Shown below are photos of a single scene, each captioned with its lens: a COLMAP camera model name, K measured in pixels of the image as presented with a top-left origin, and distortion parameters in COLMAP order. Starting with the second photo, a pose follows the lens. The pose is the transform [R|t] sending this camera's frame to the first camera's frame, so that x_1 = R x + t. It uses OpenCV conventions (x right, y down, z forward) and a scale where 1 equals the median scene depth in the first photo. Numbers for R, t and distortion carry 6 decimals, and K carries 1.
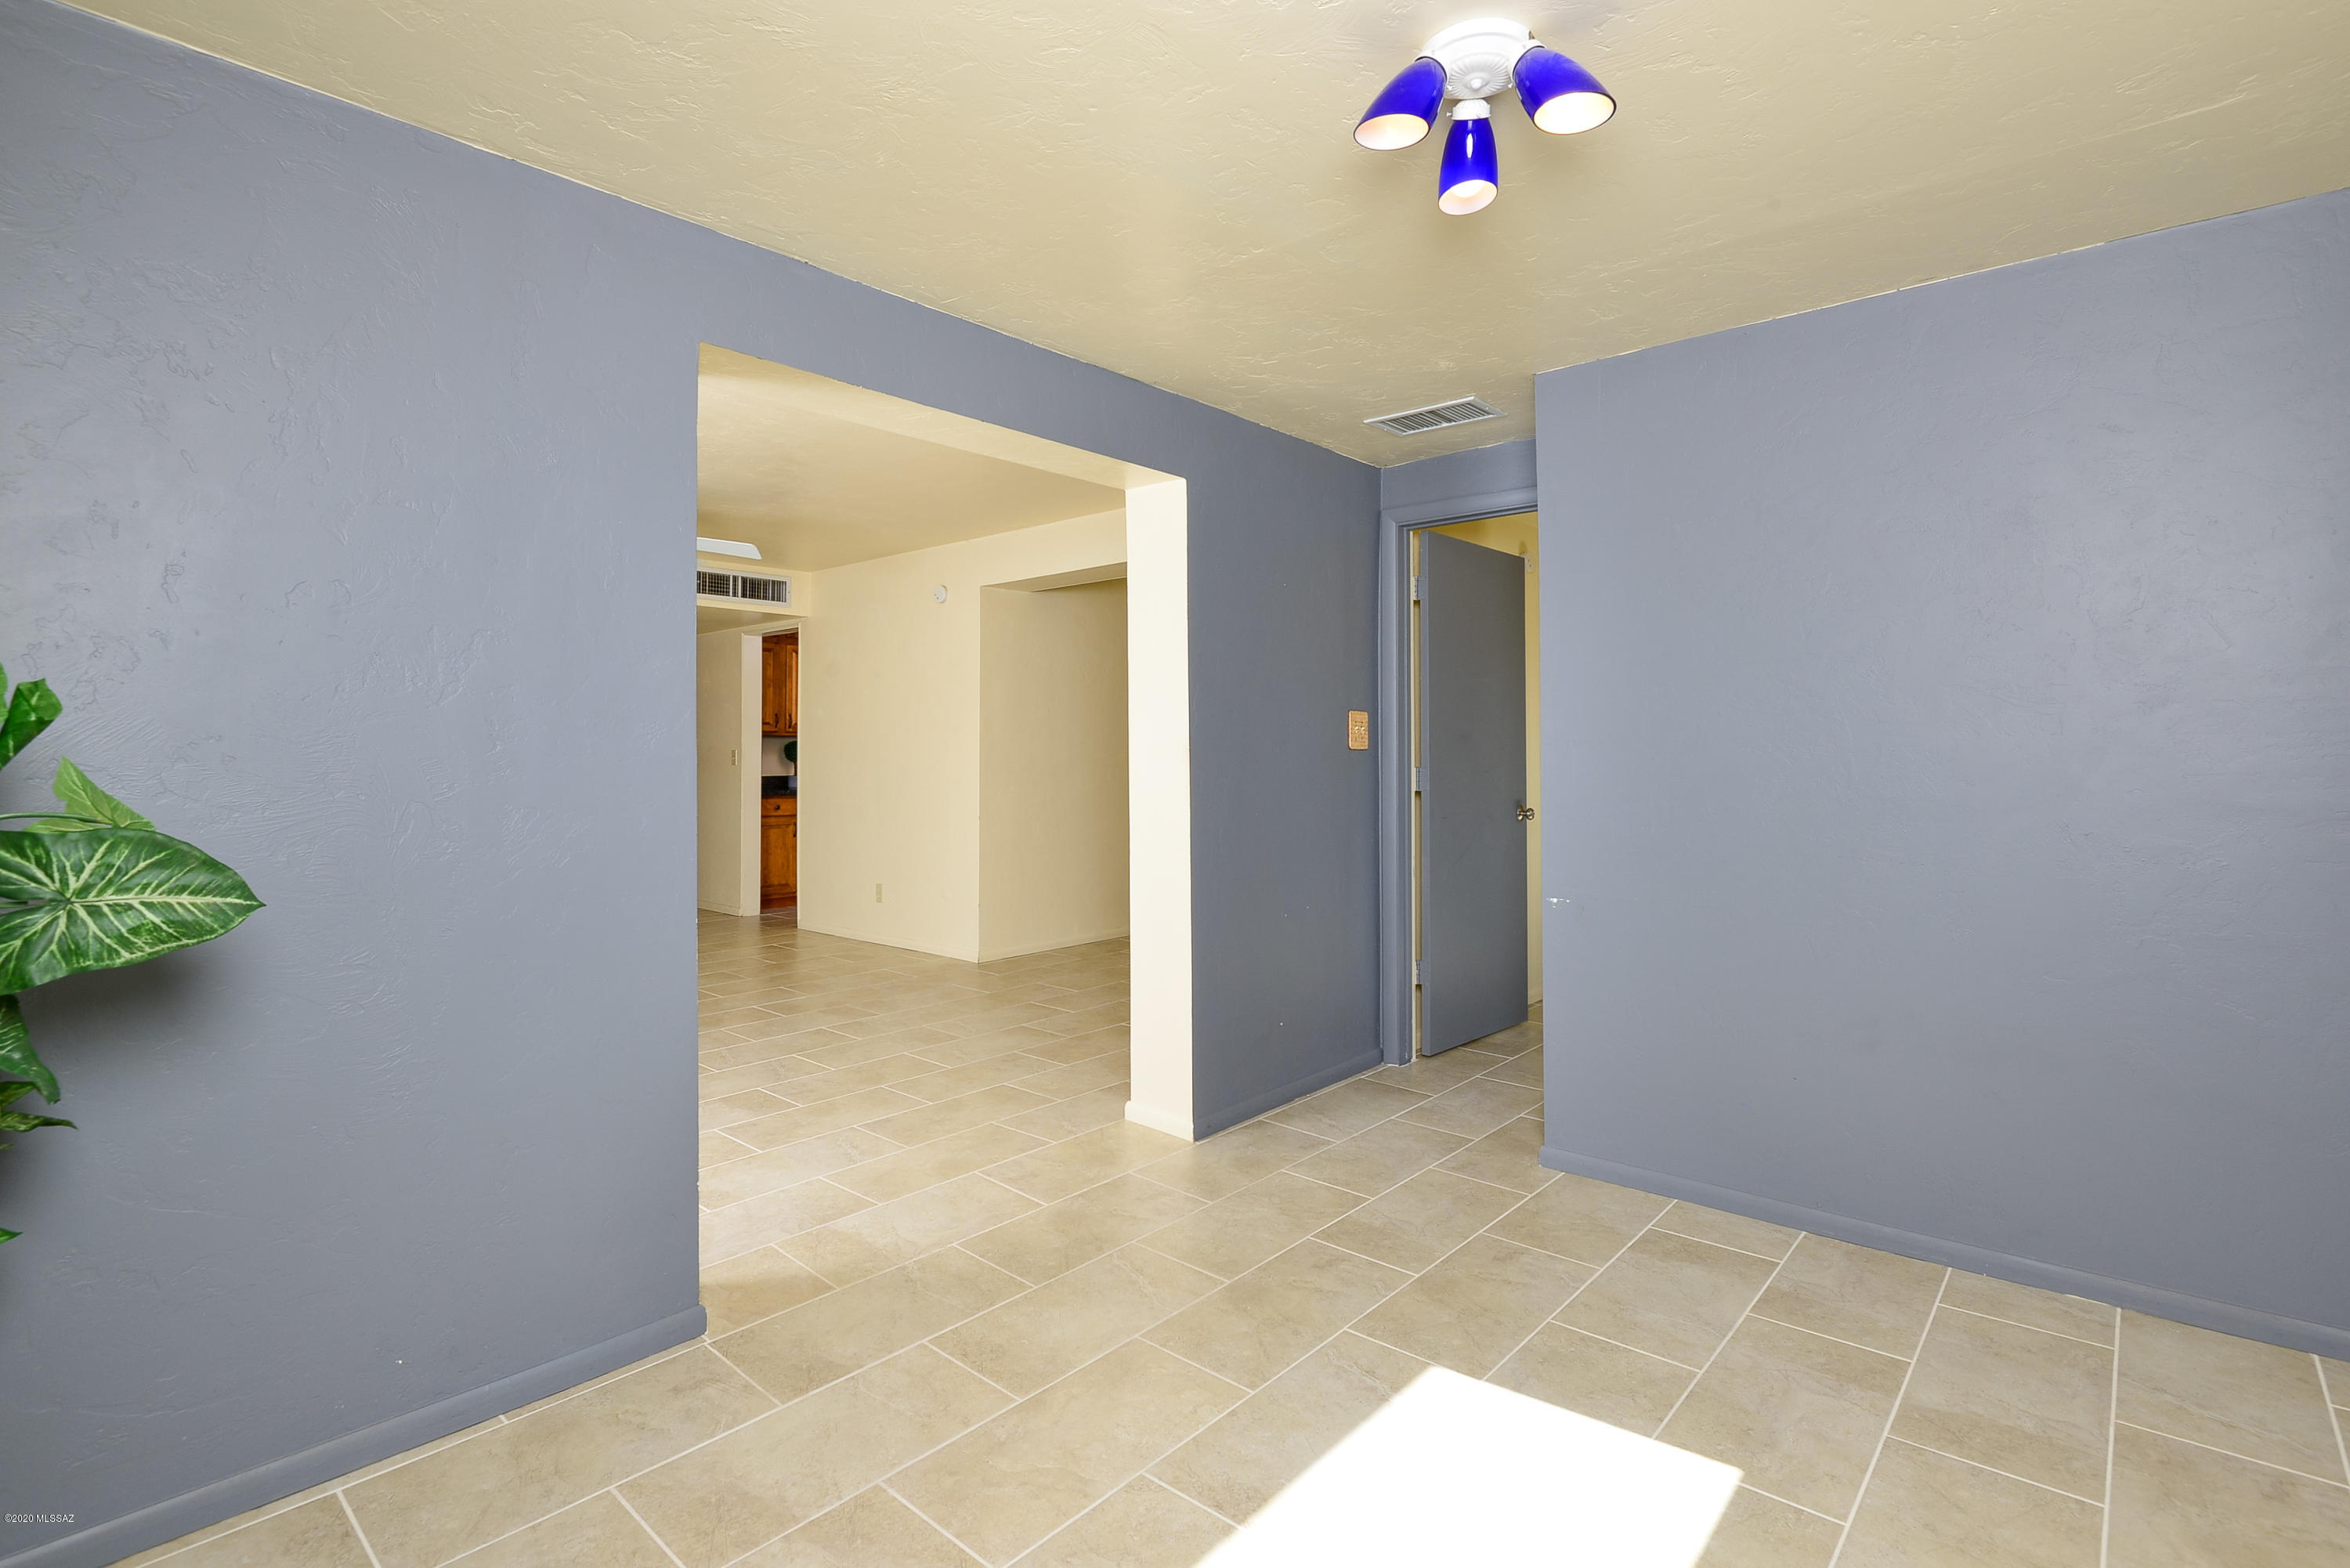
lens RADIAL K [[1106.4, 0, 1175.6], [0, 1106.4, 766.5], [0, 0, 1]] dist [-0.011629, -0.006211]
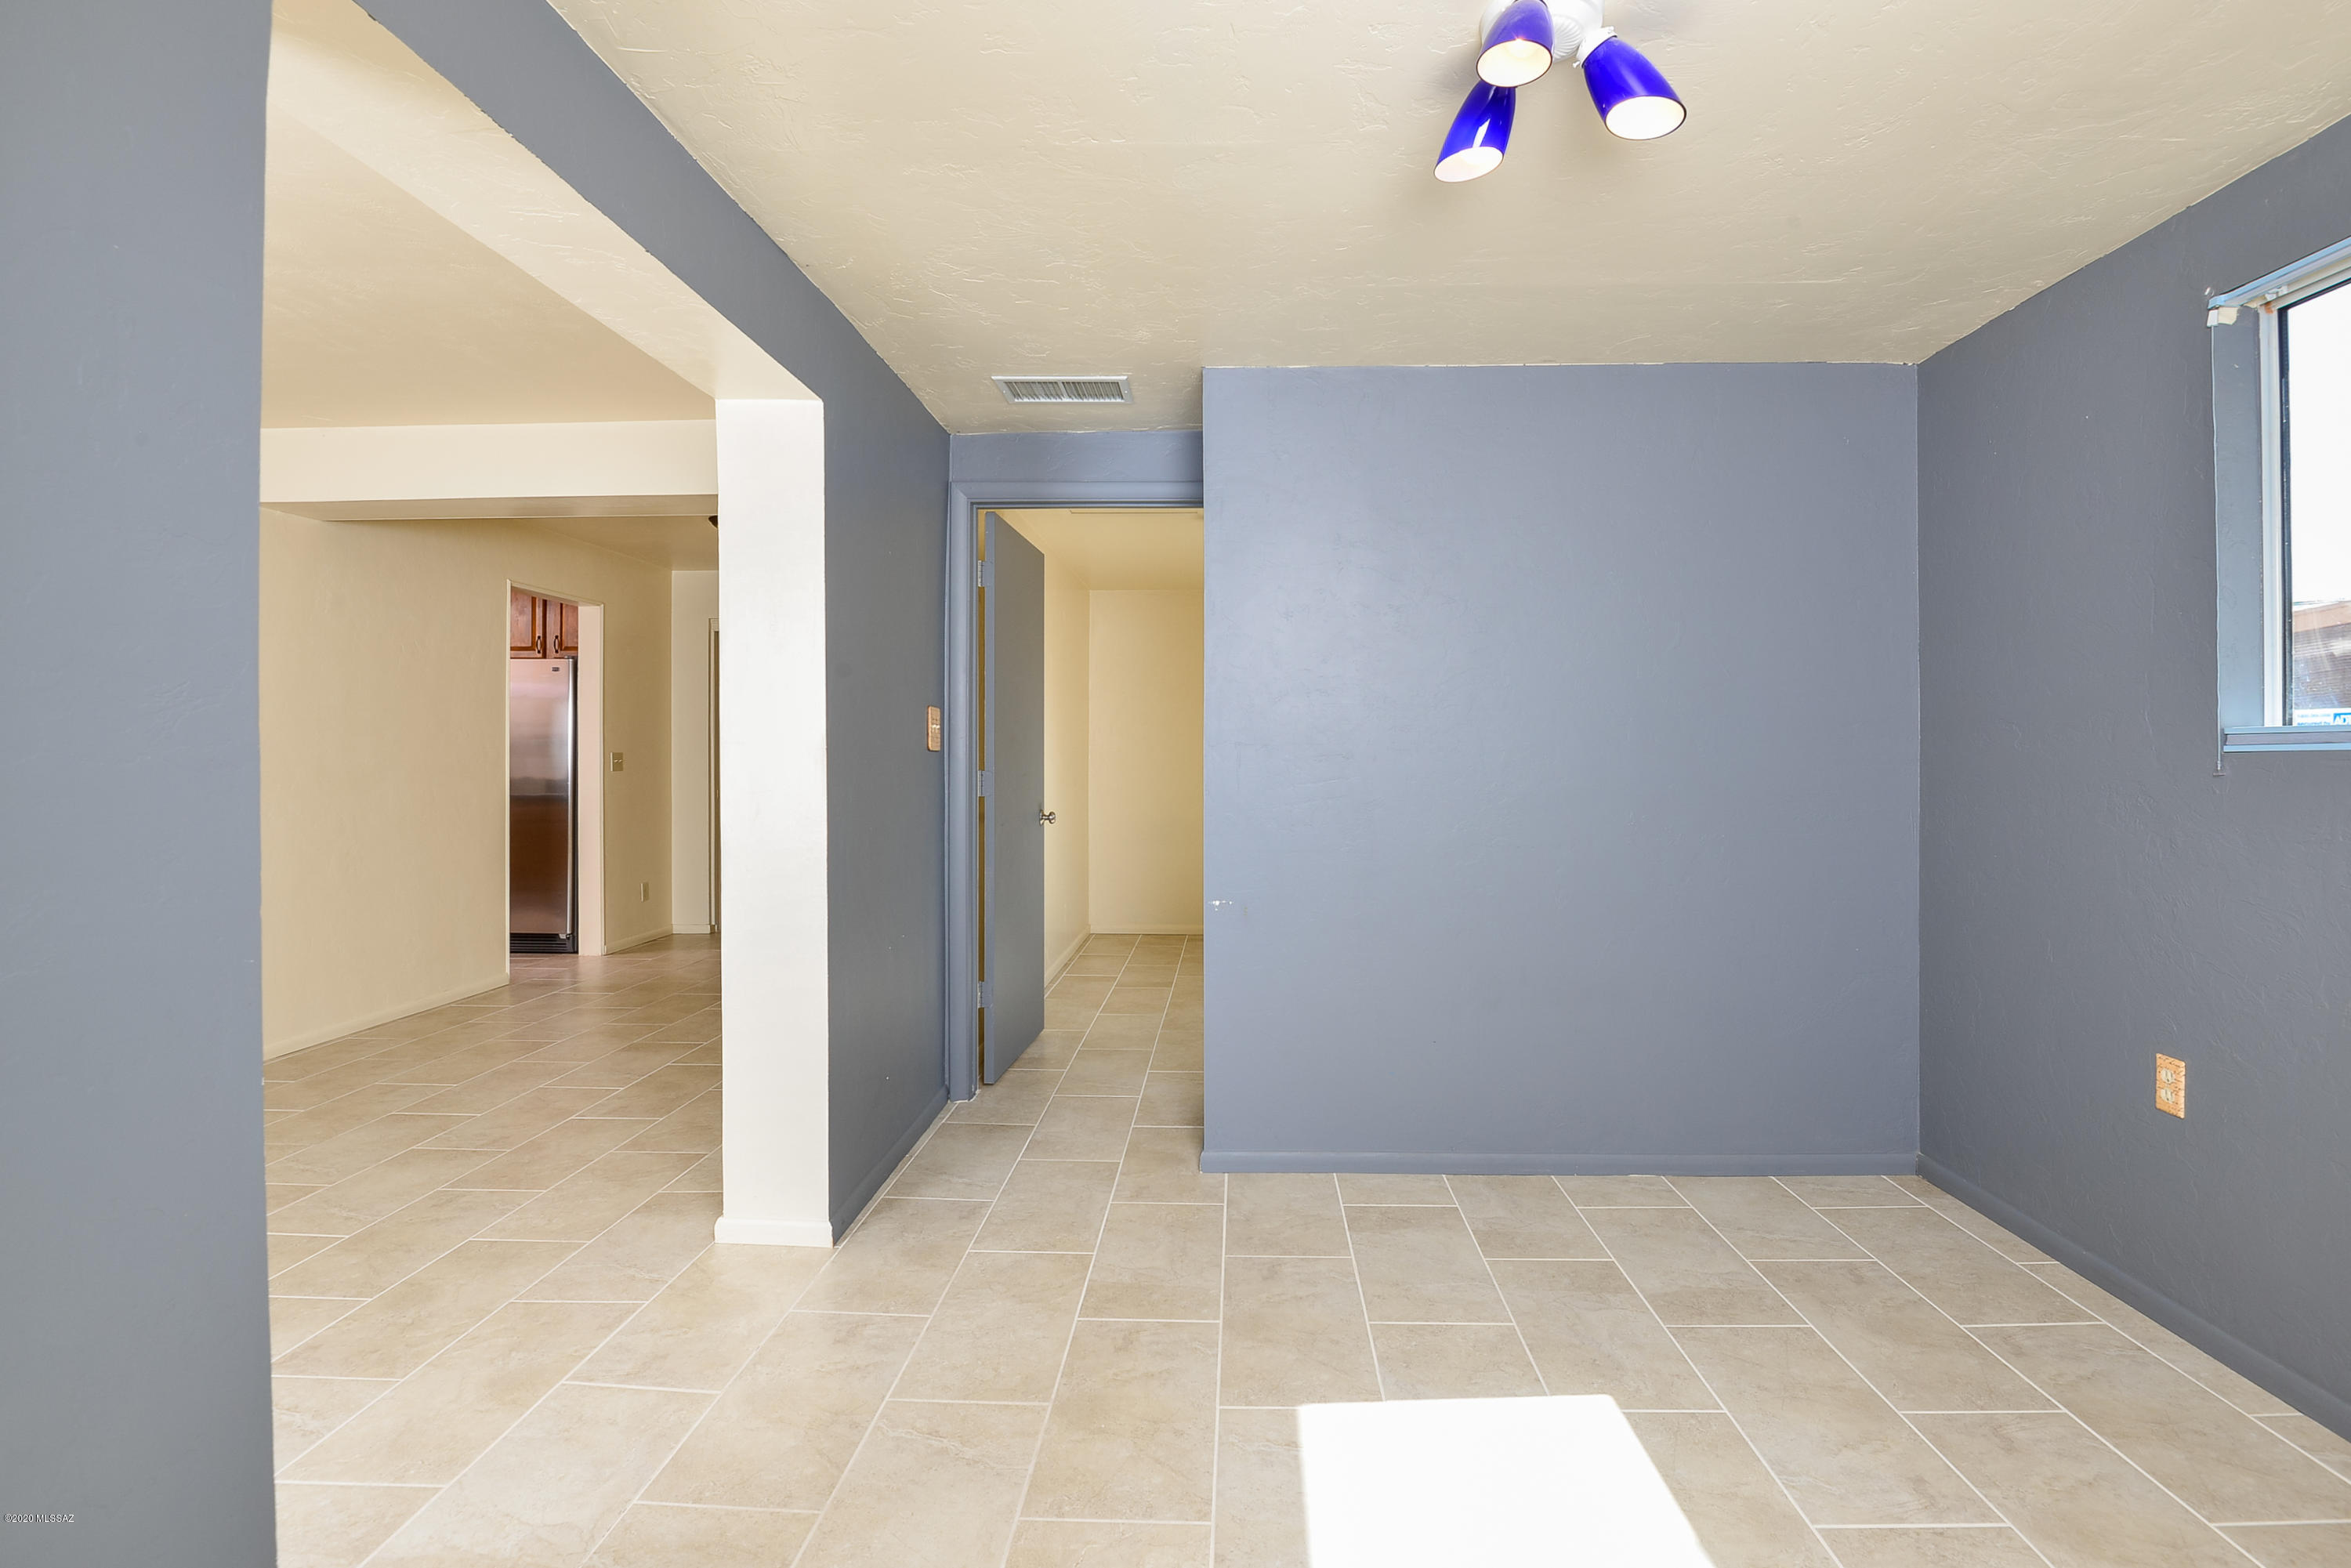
lens RADIAL K [[1106.9, 0, 1199.2], [0, 1106.9, 776.5], [0, 0, 1]] dist [-0.011629, -0.006211]
pose [[0.765559, -0.008427, 0.643310, -0.334242], [0.005685, 0.999964, 0.006334, 0.001665], [-0.643340, -0.001192, 0.765580, 0.270280]]
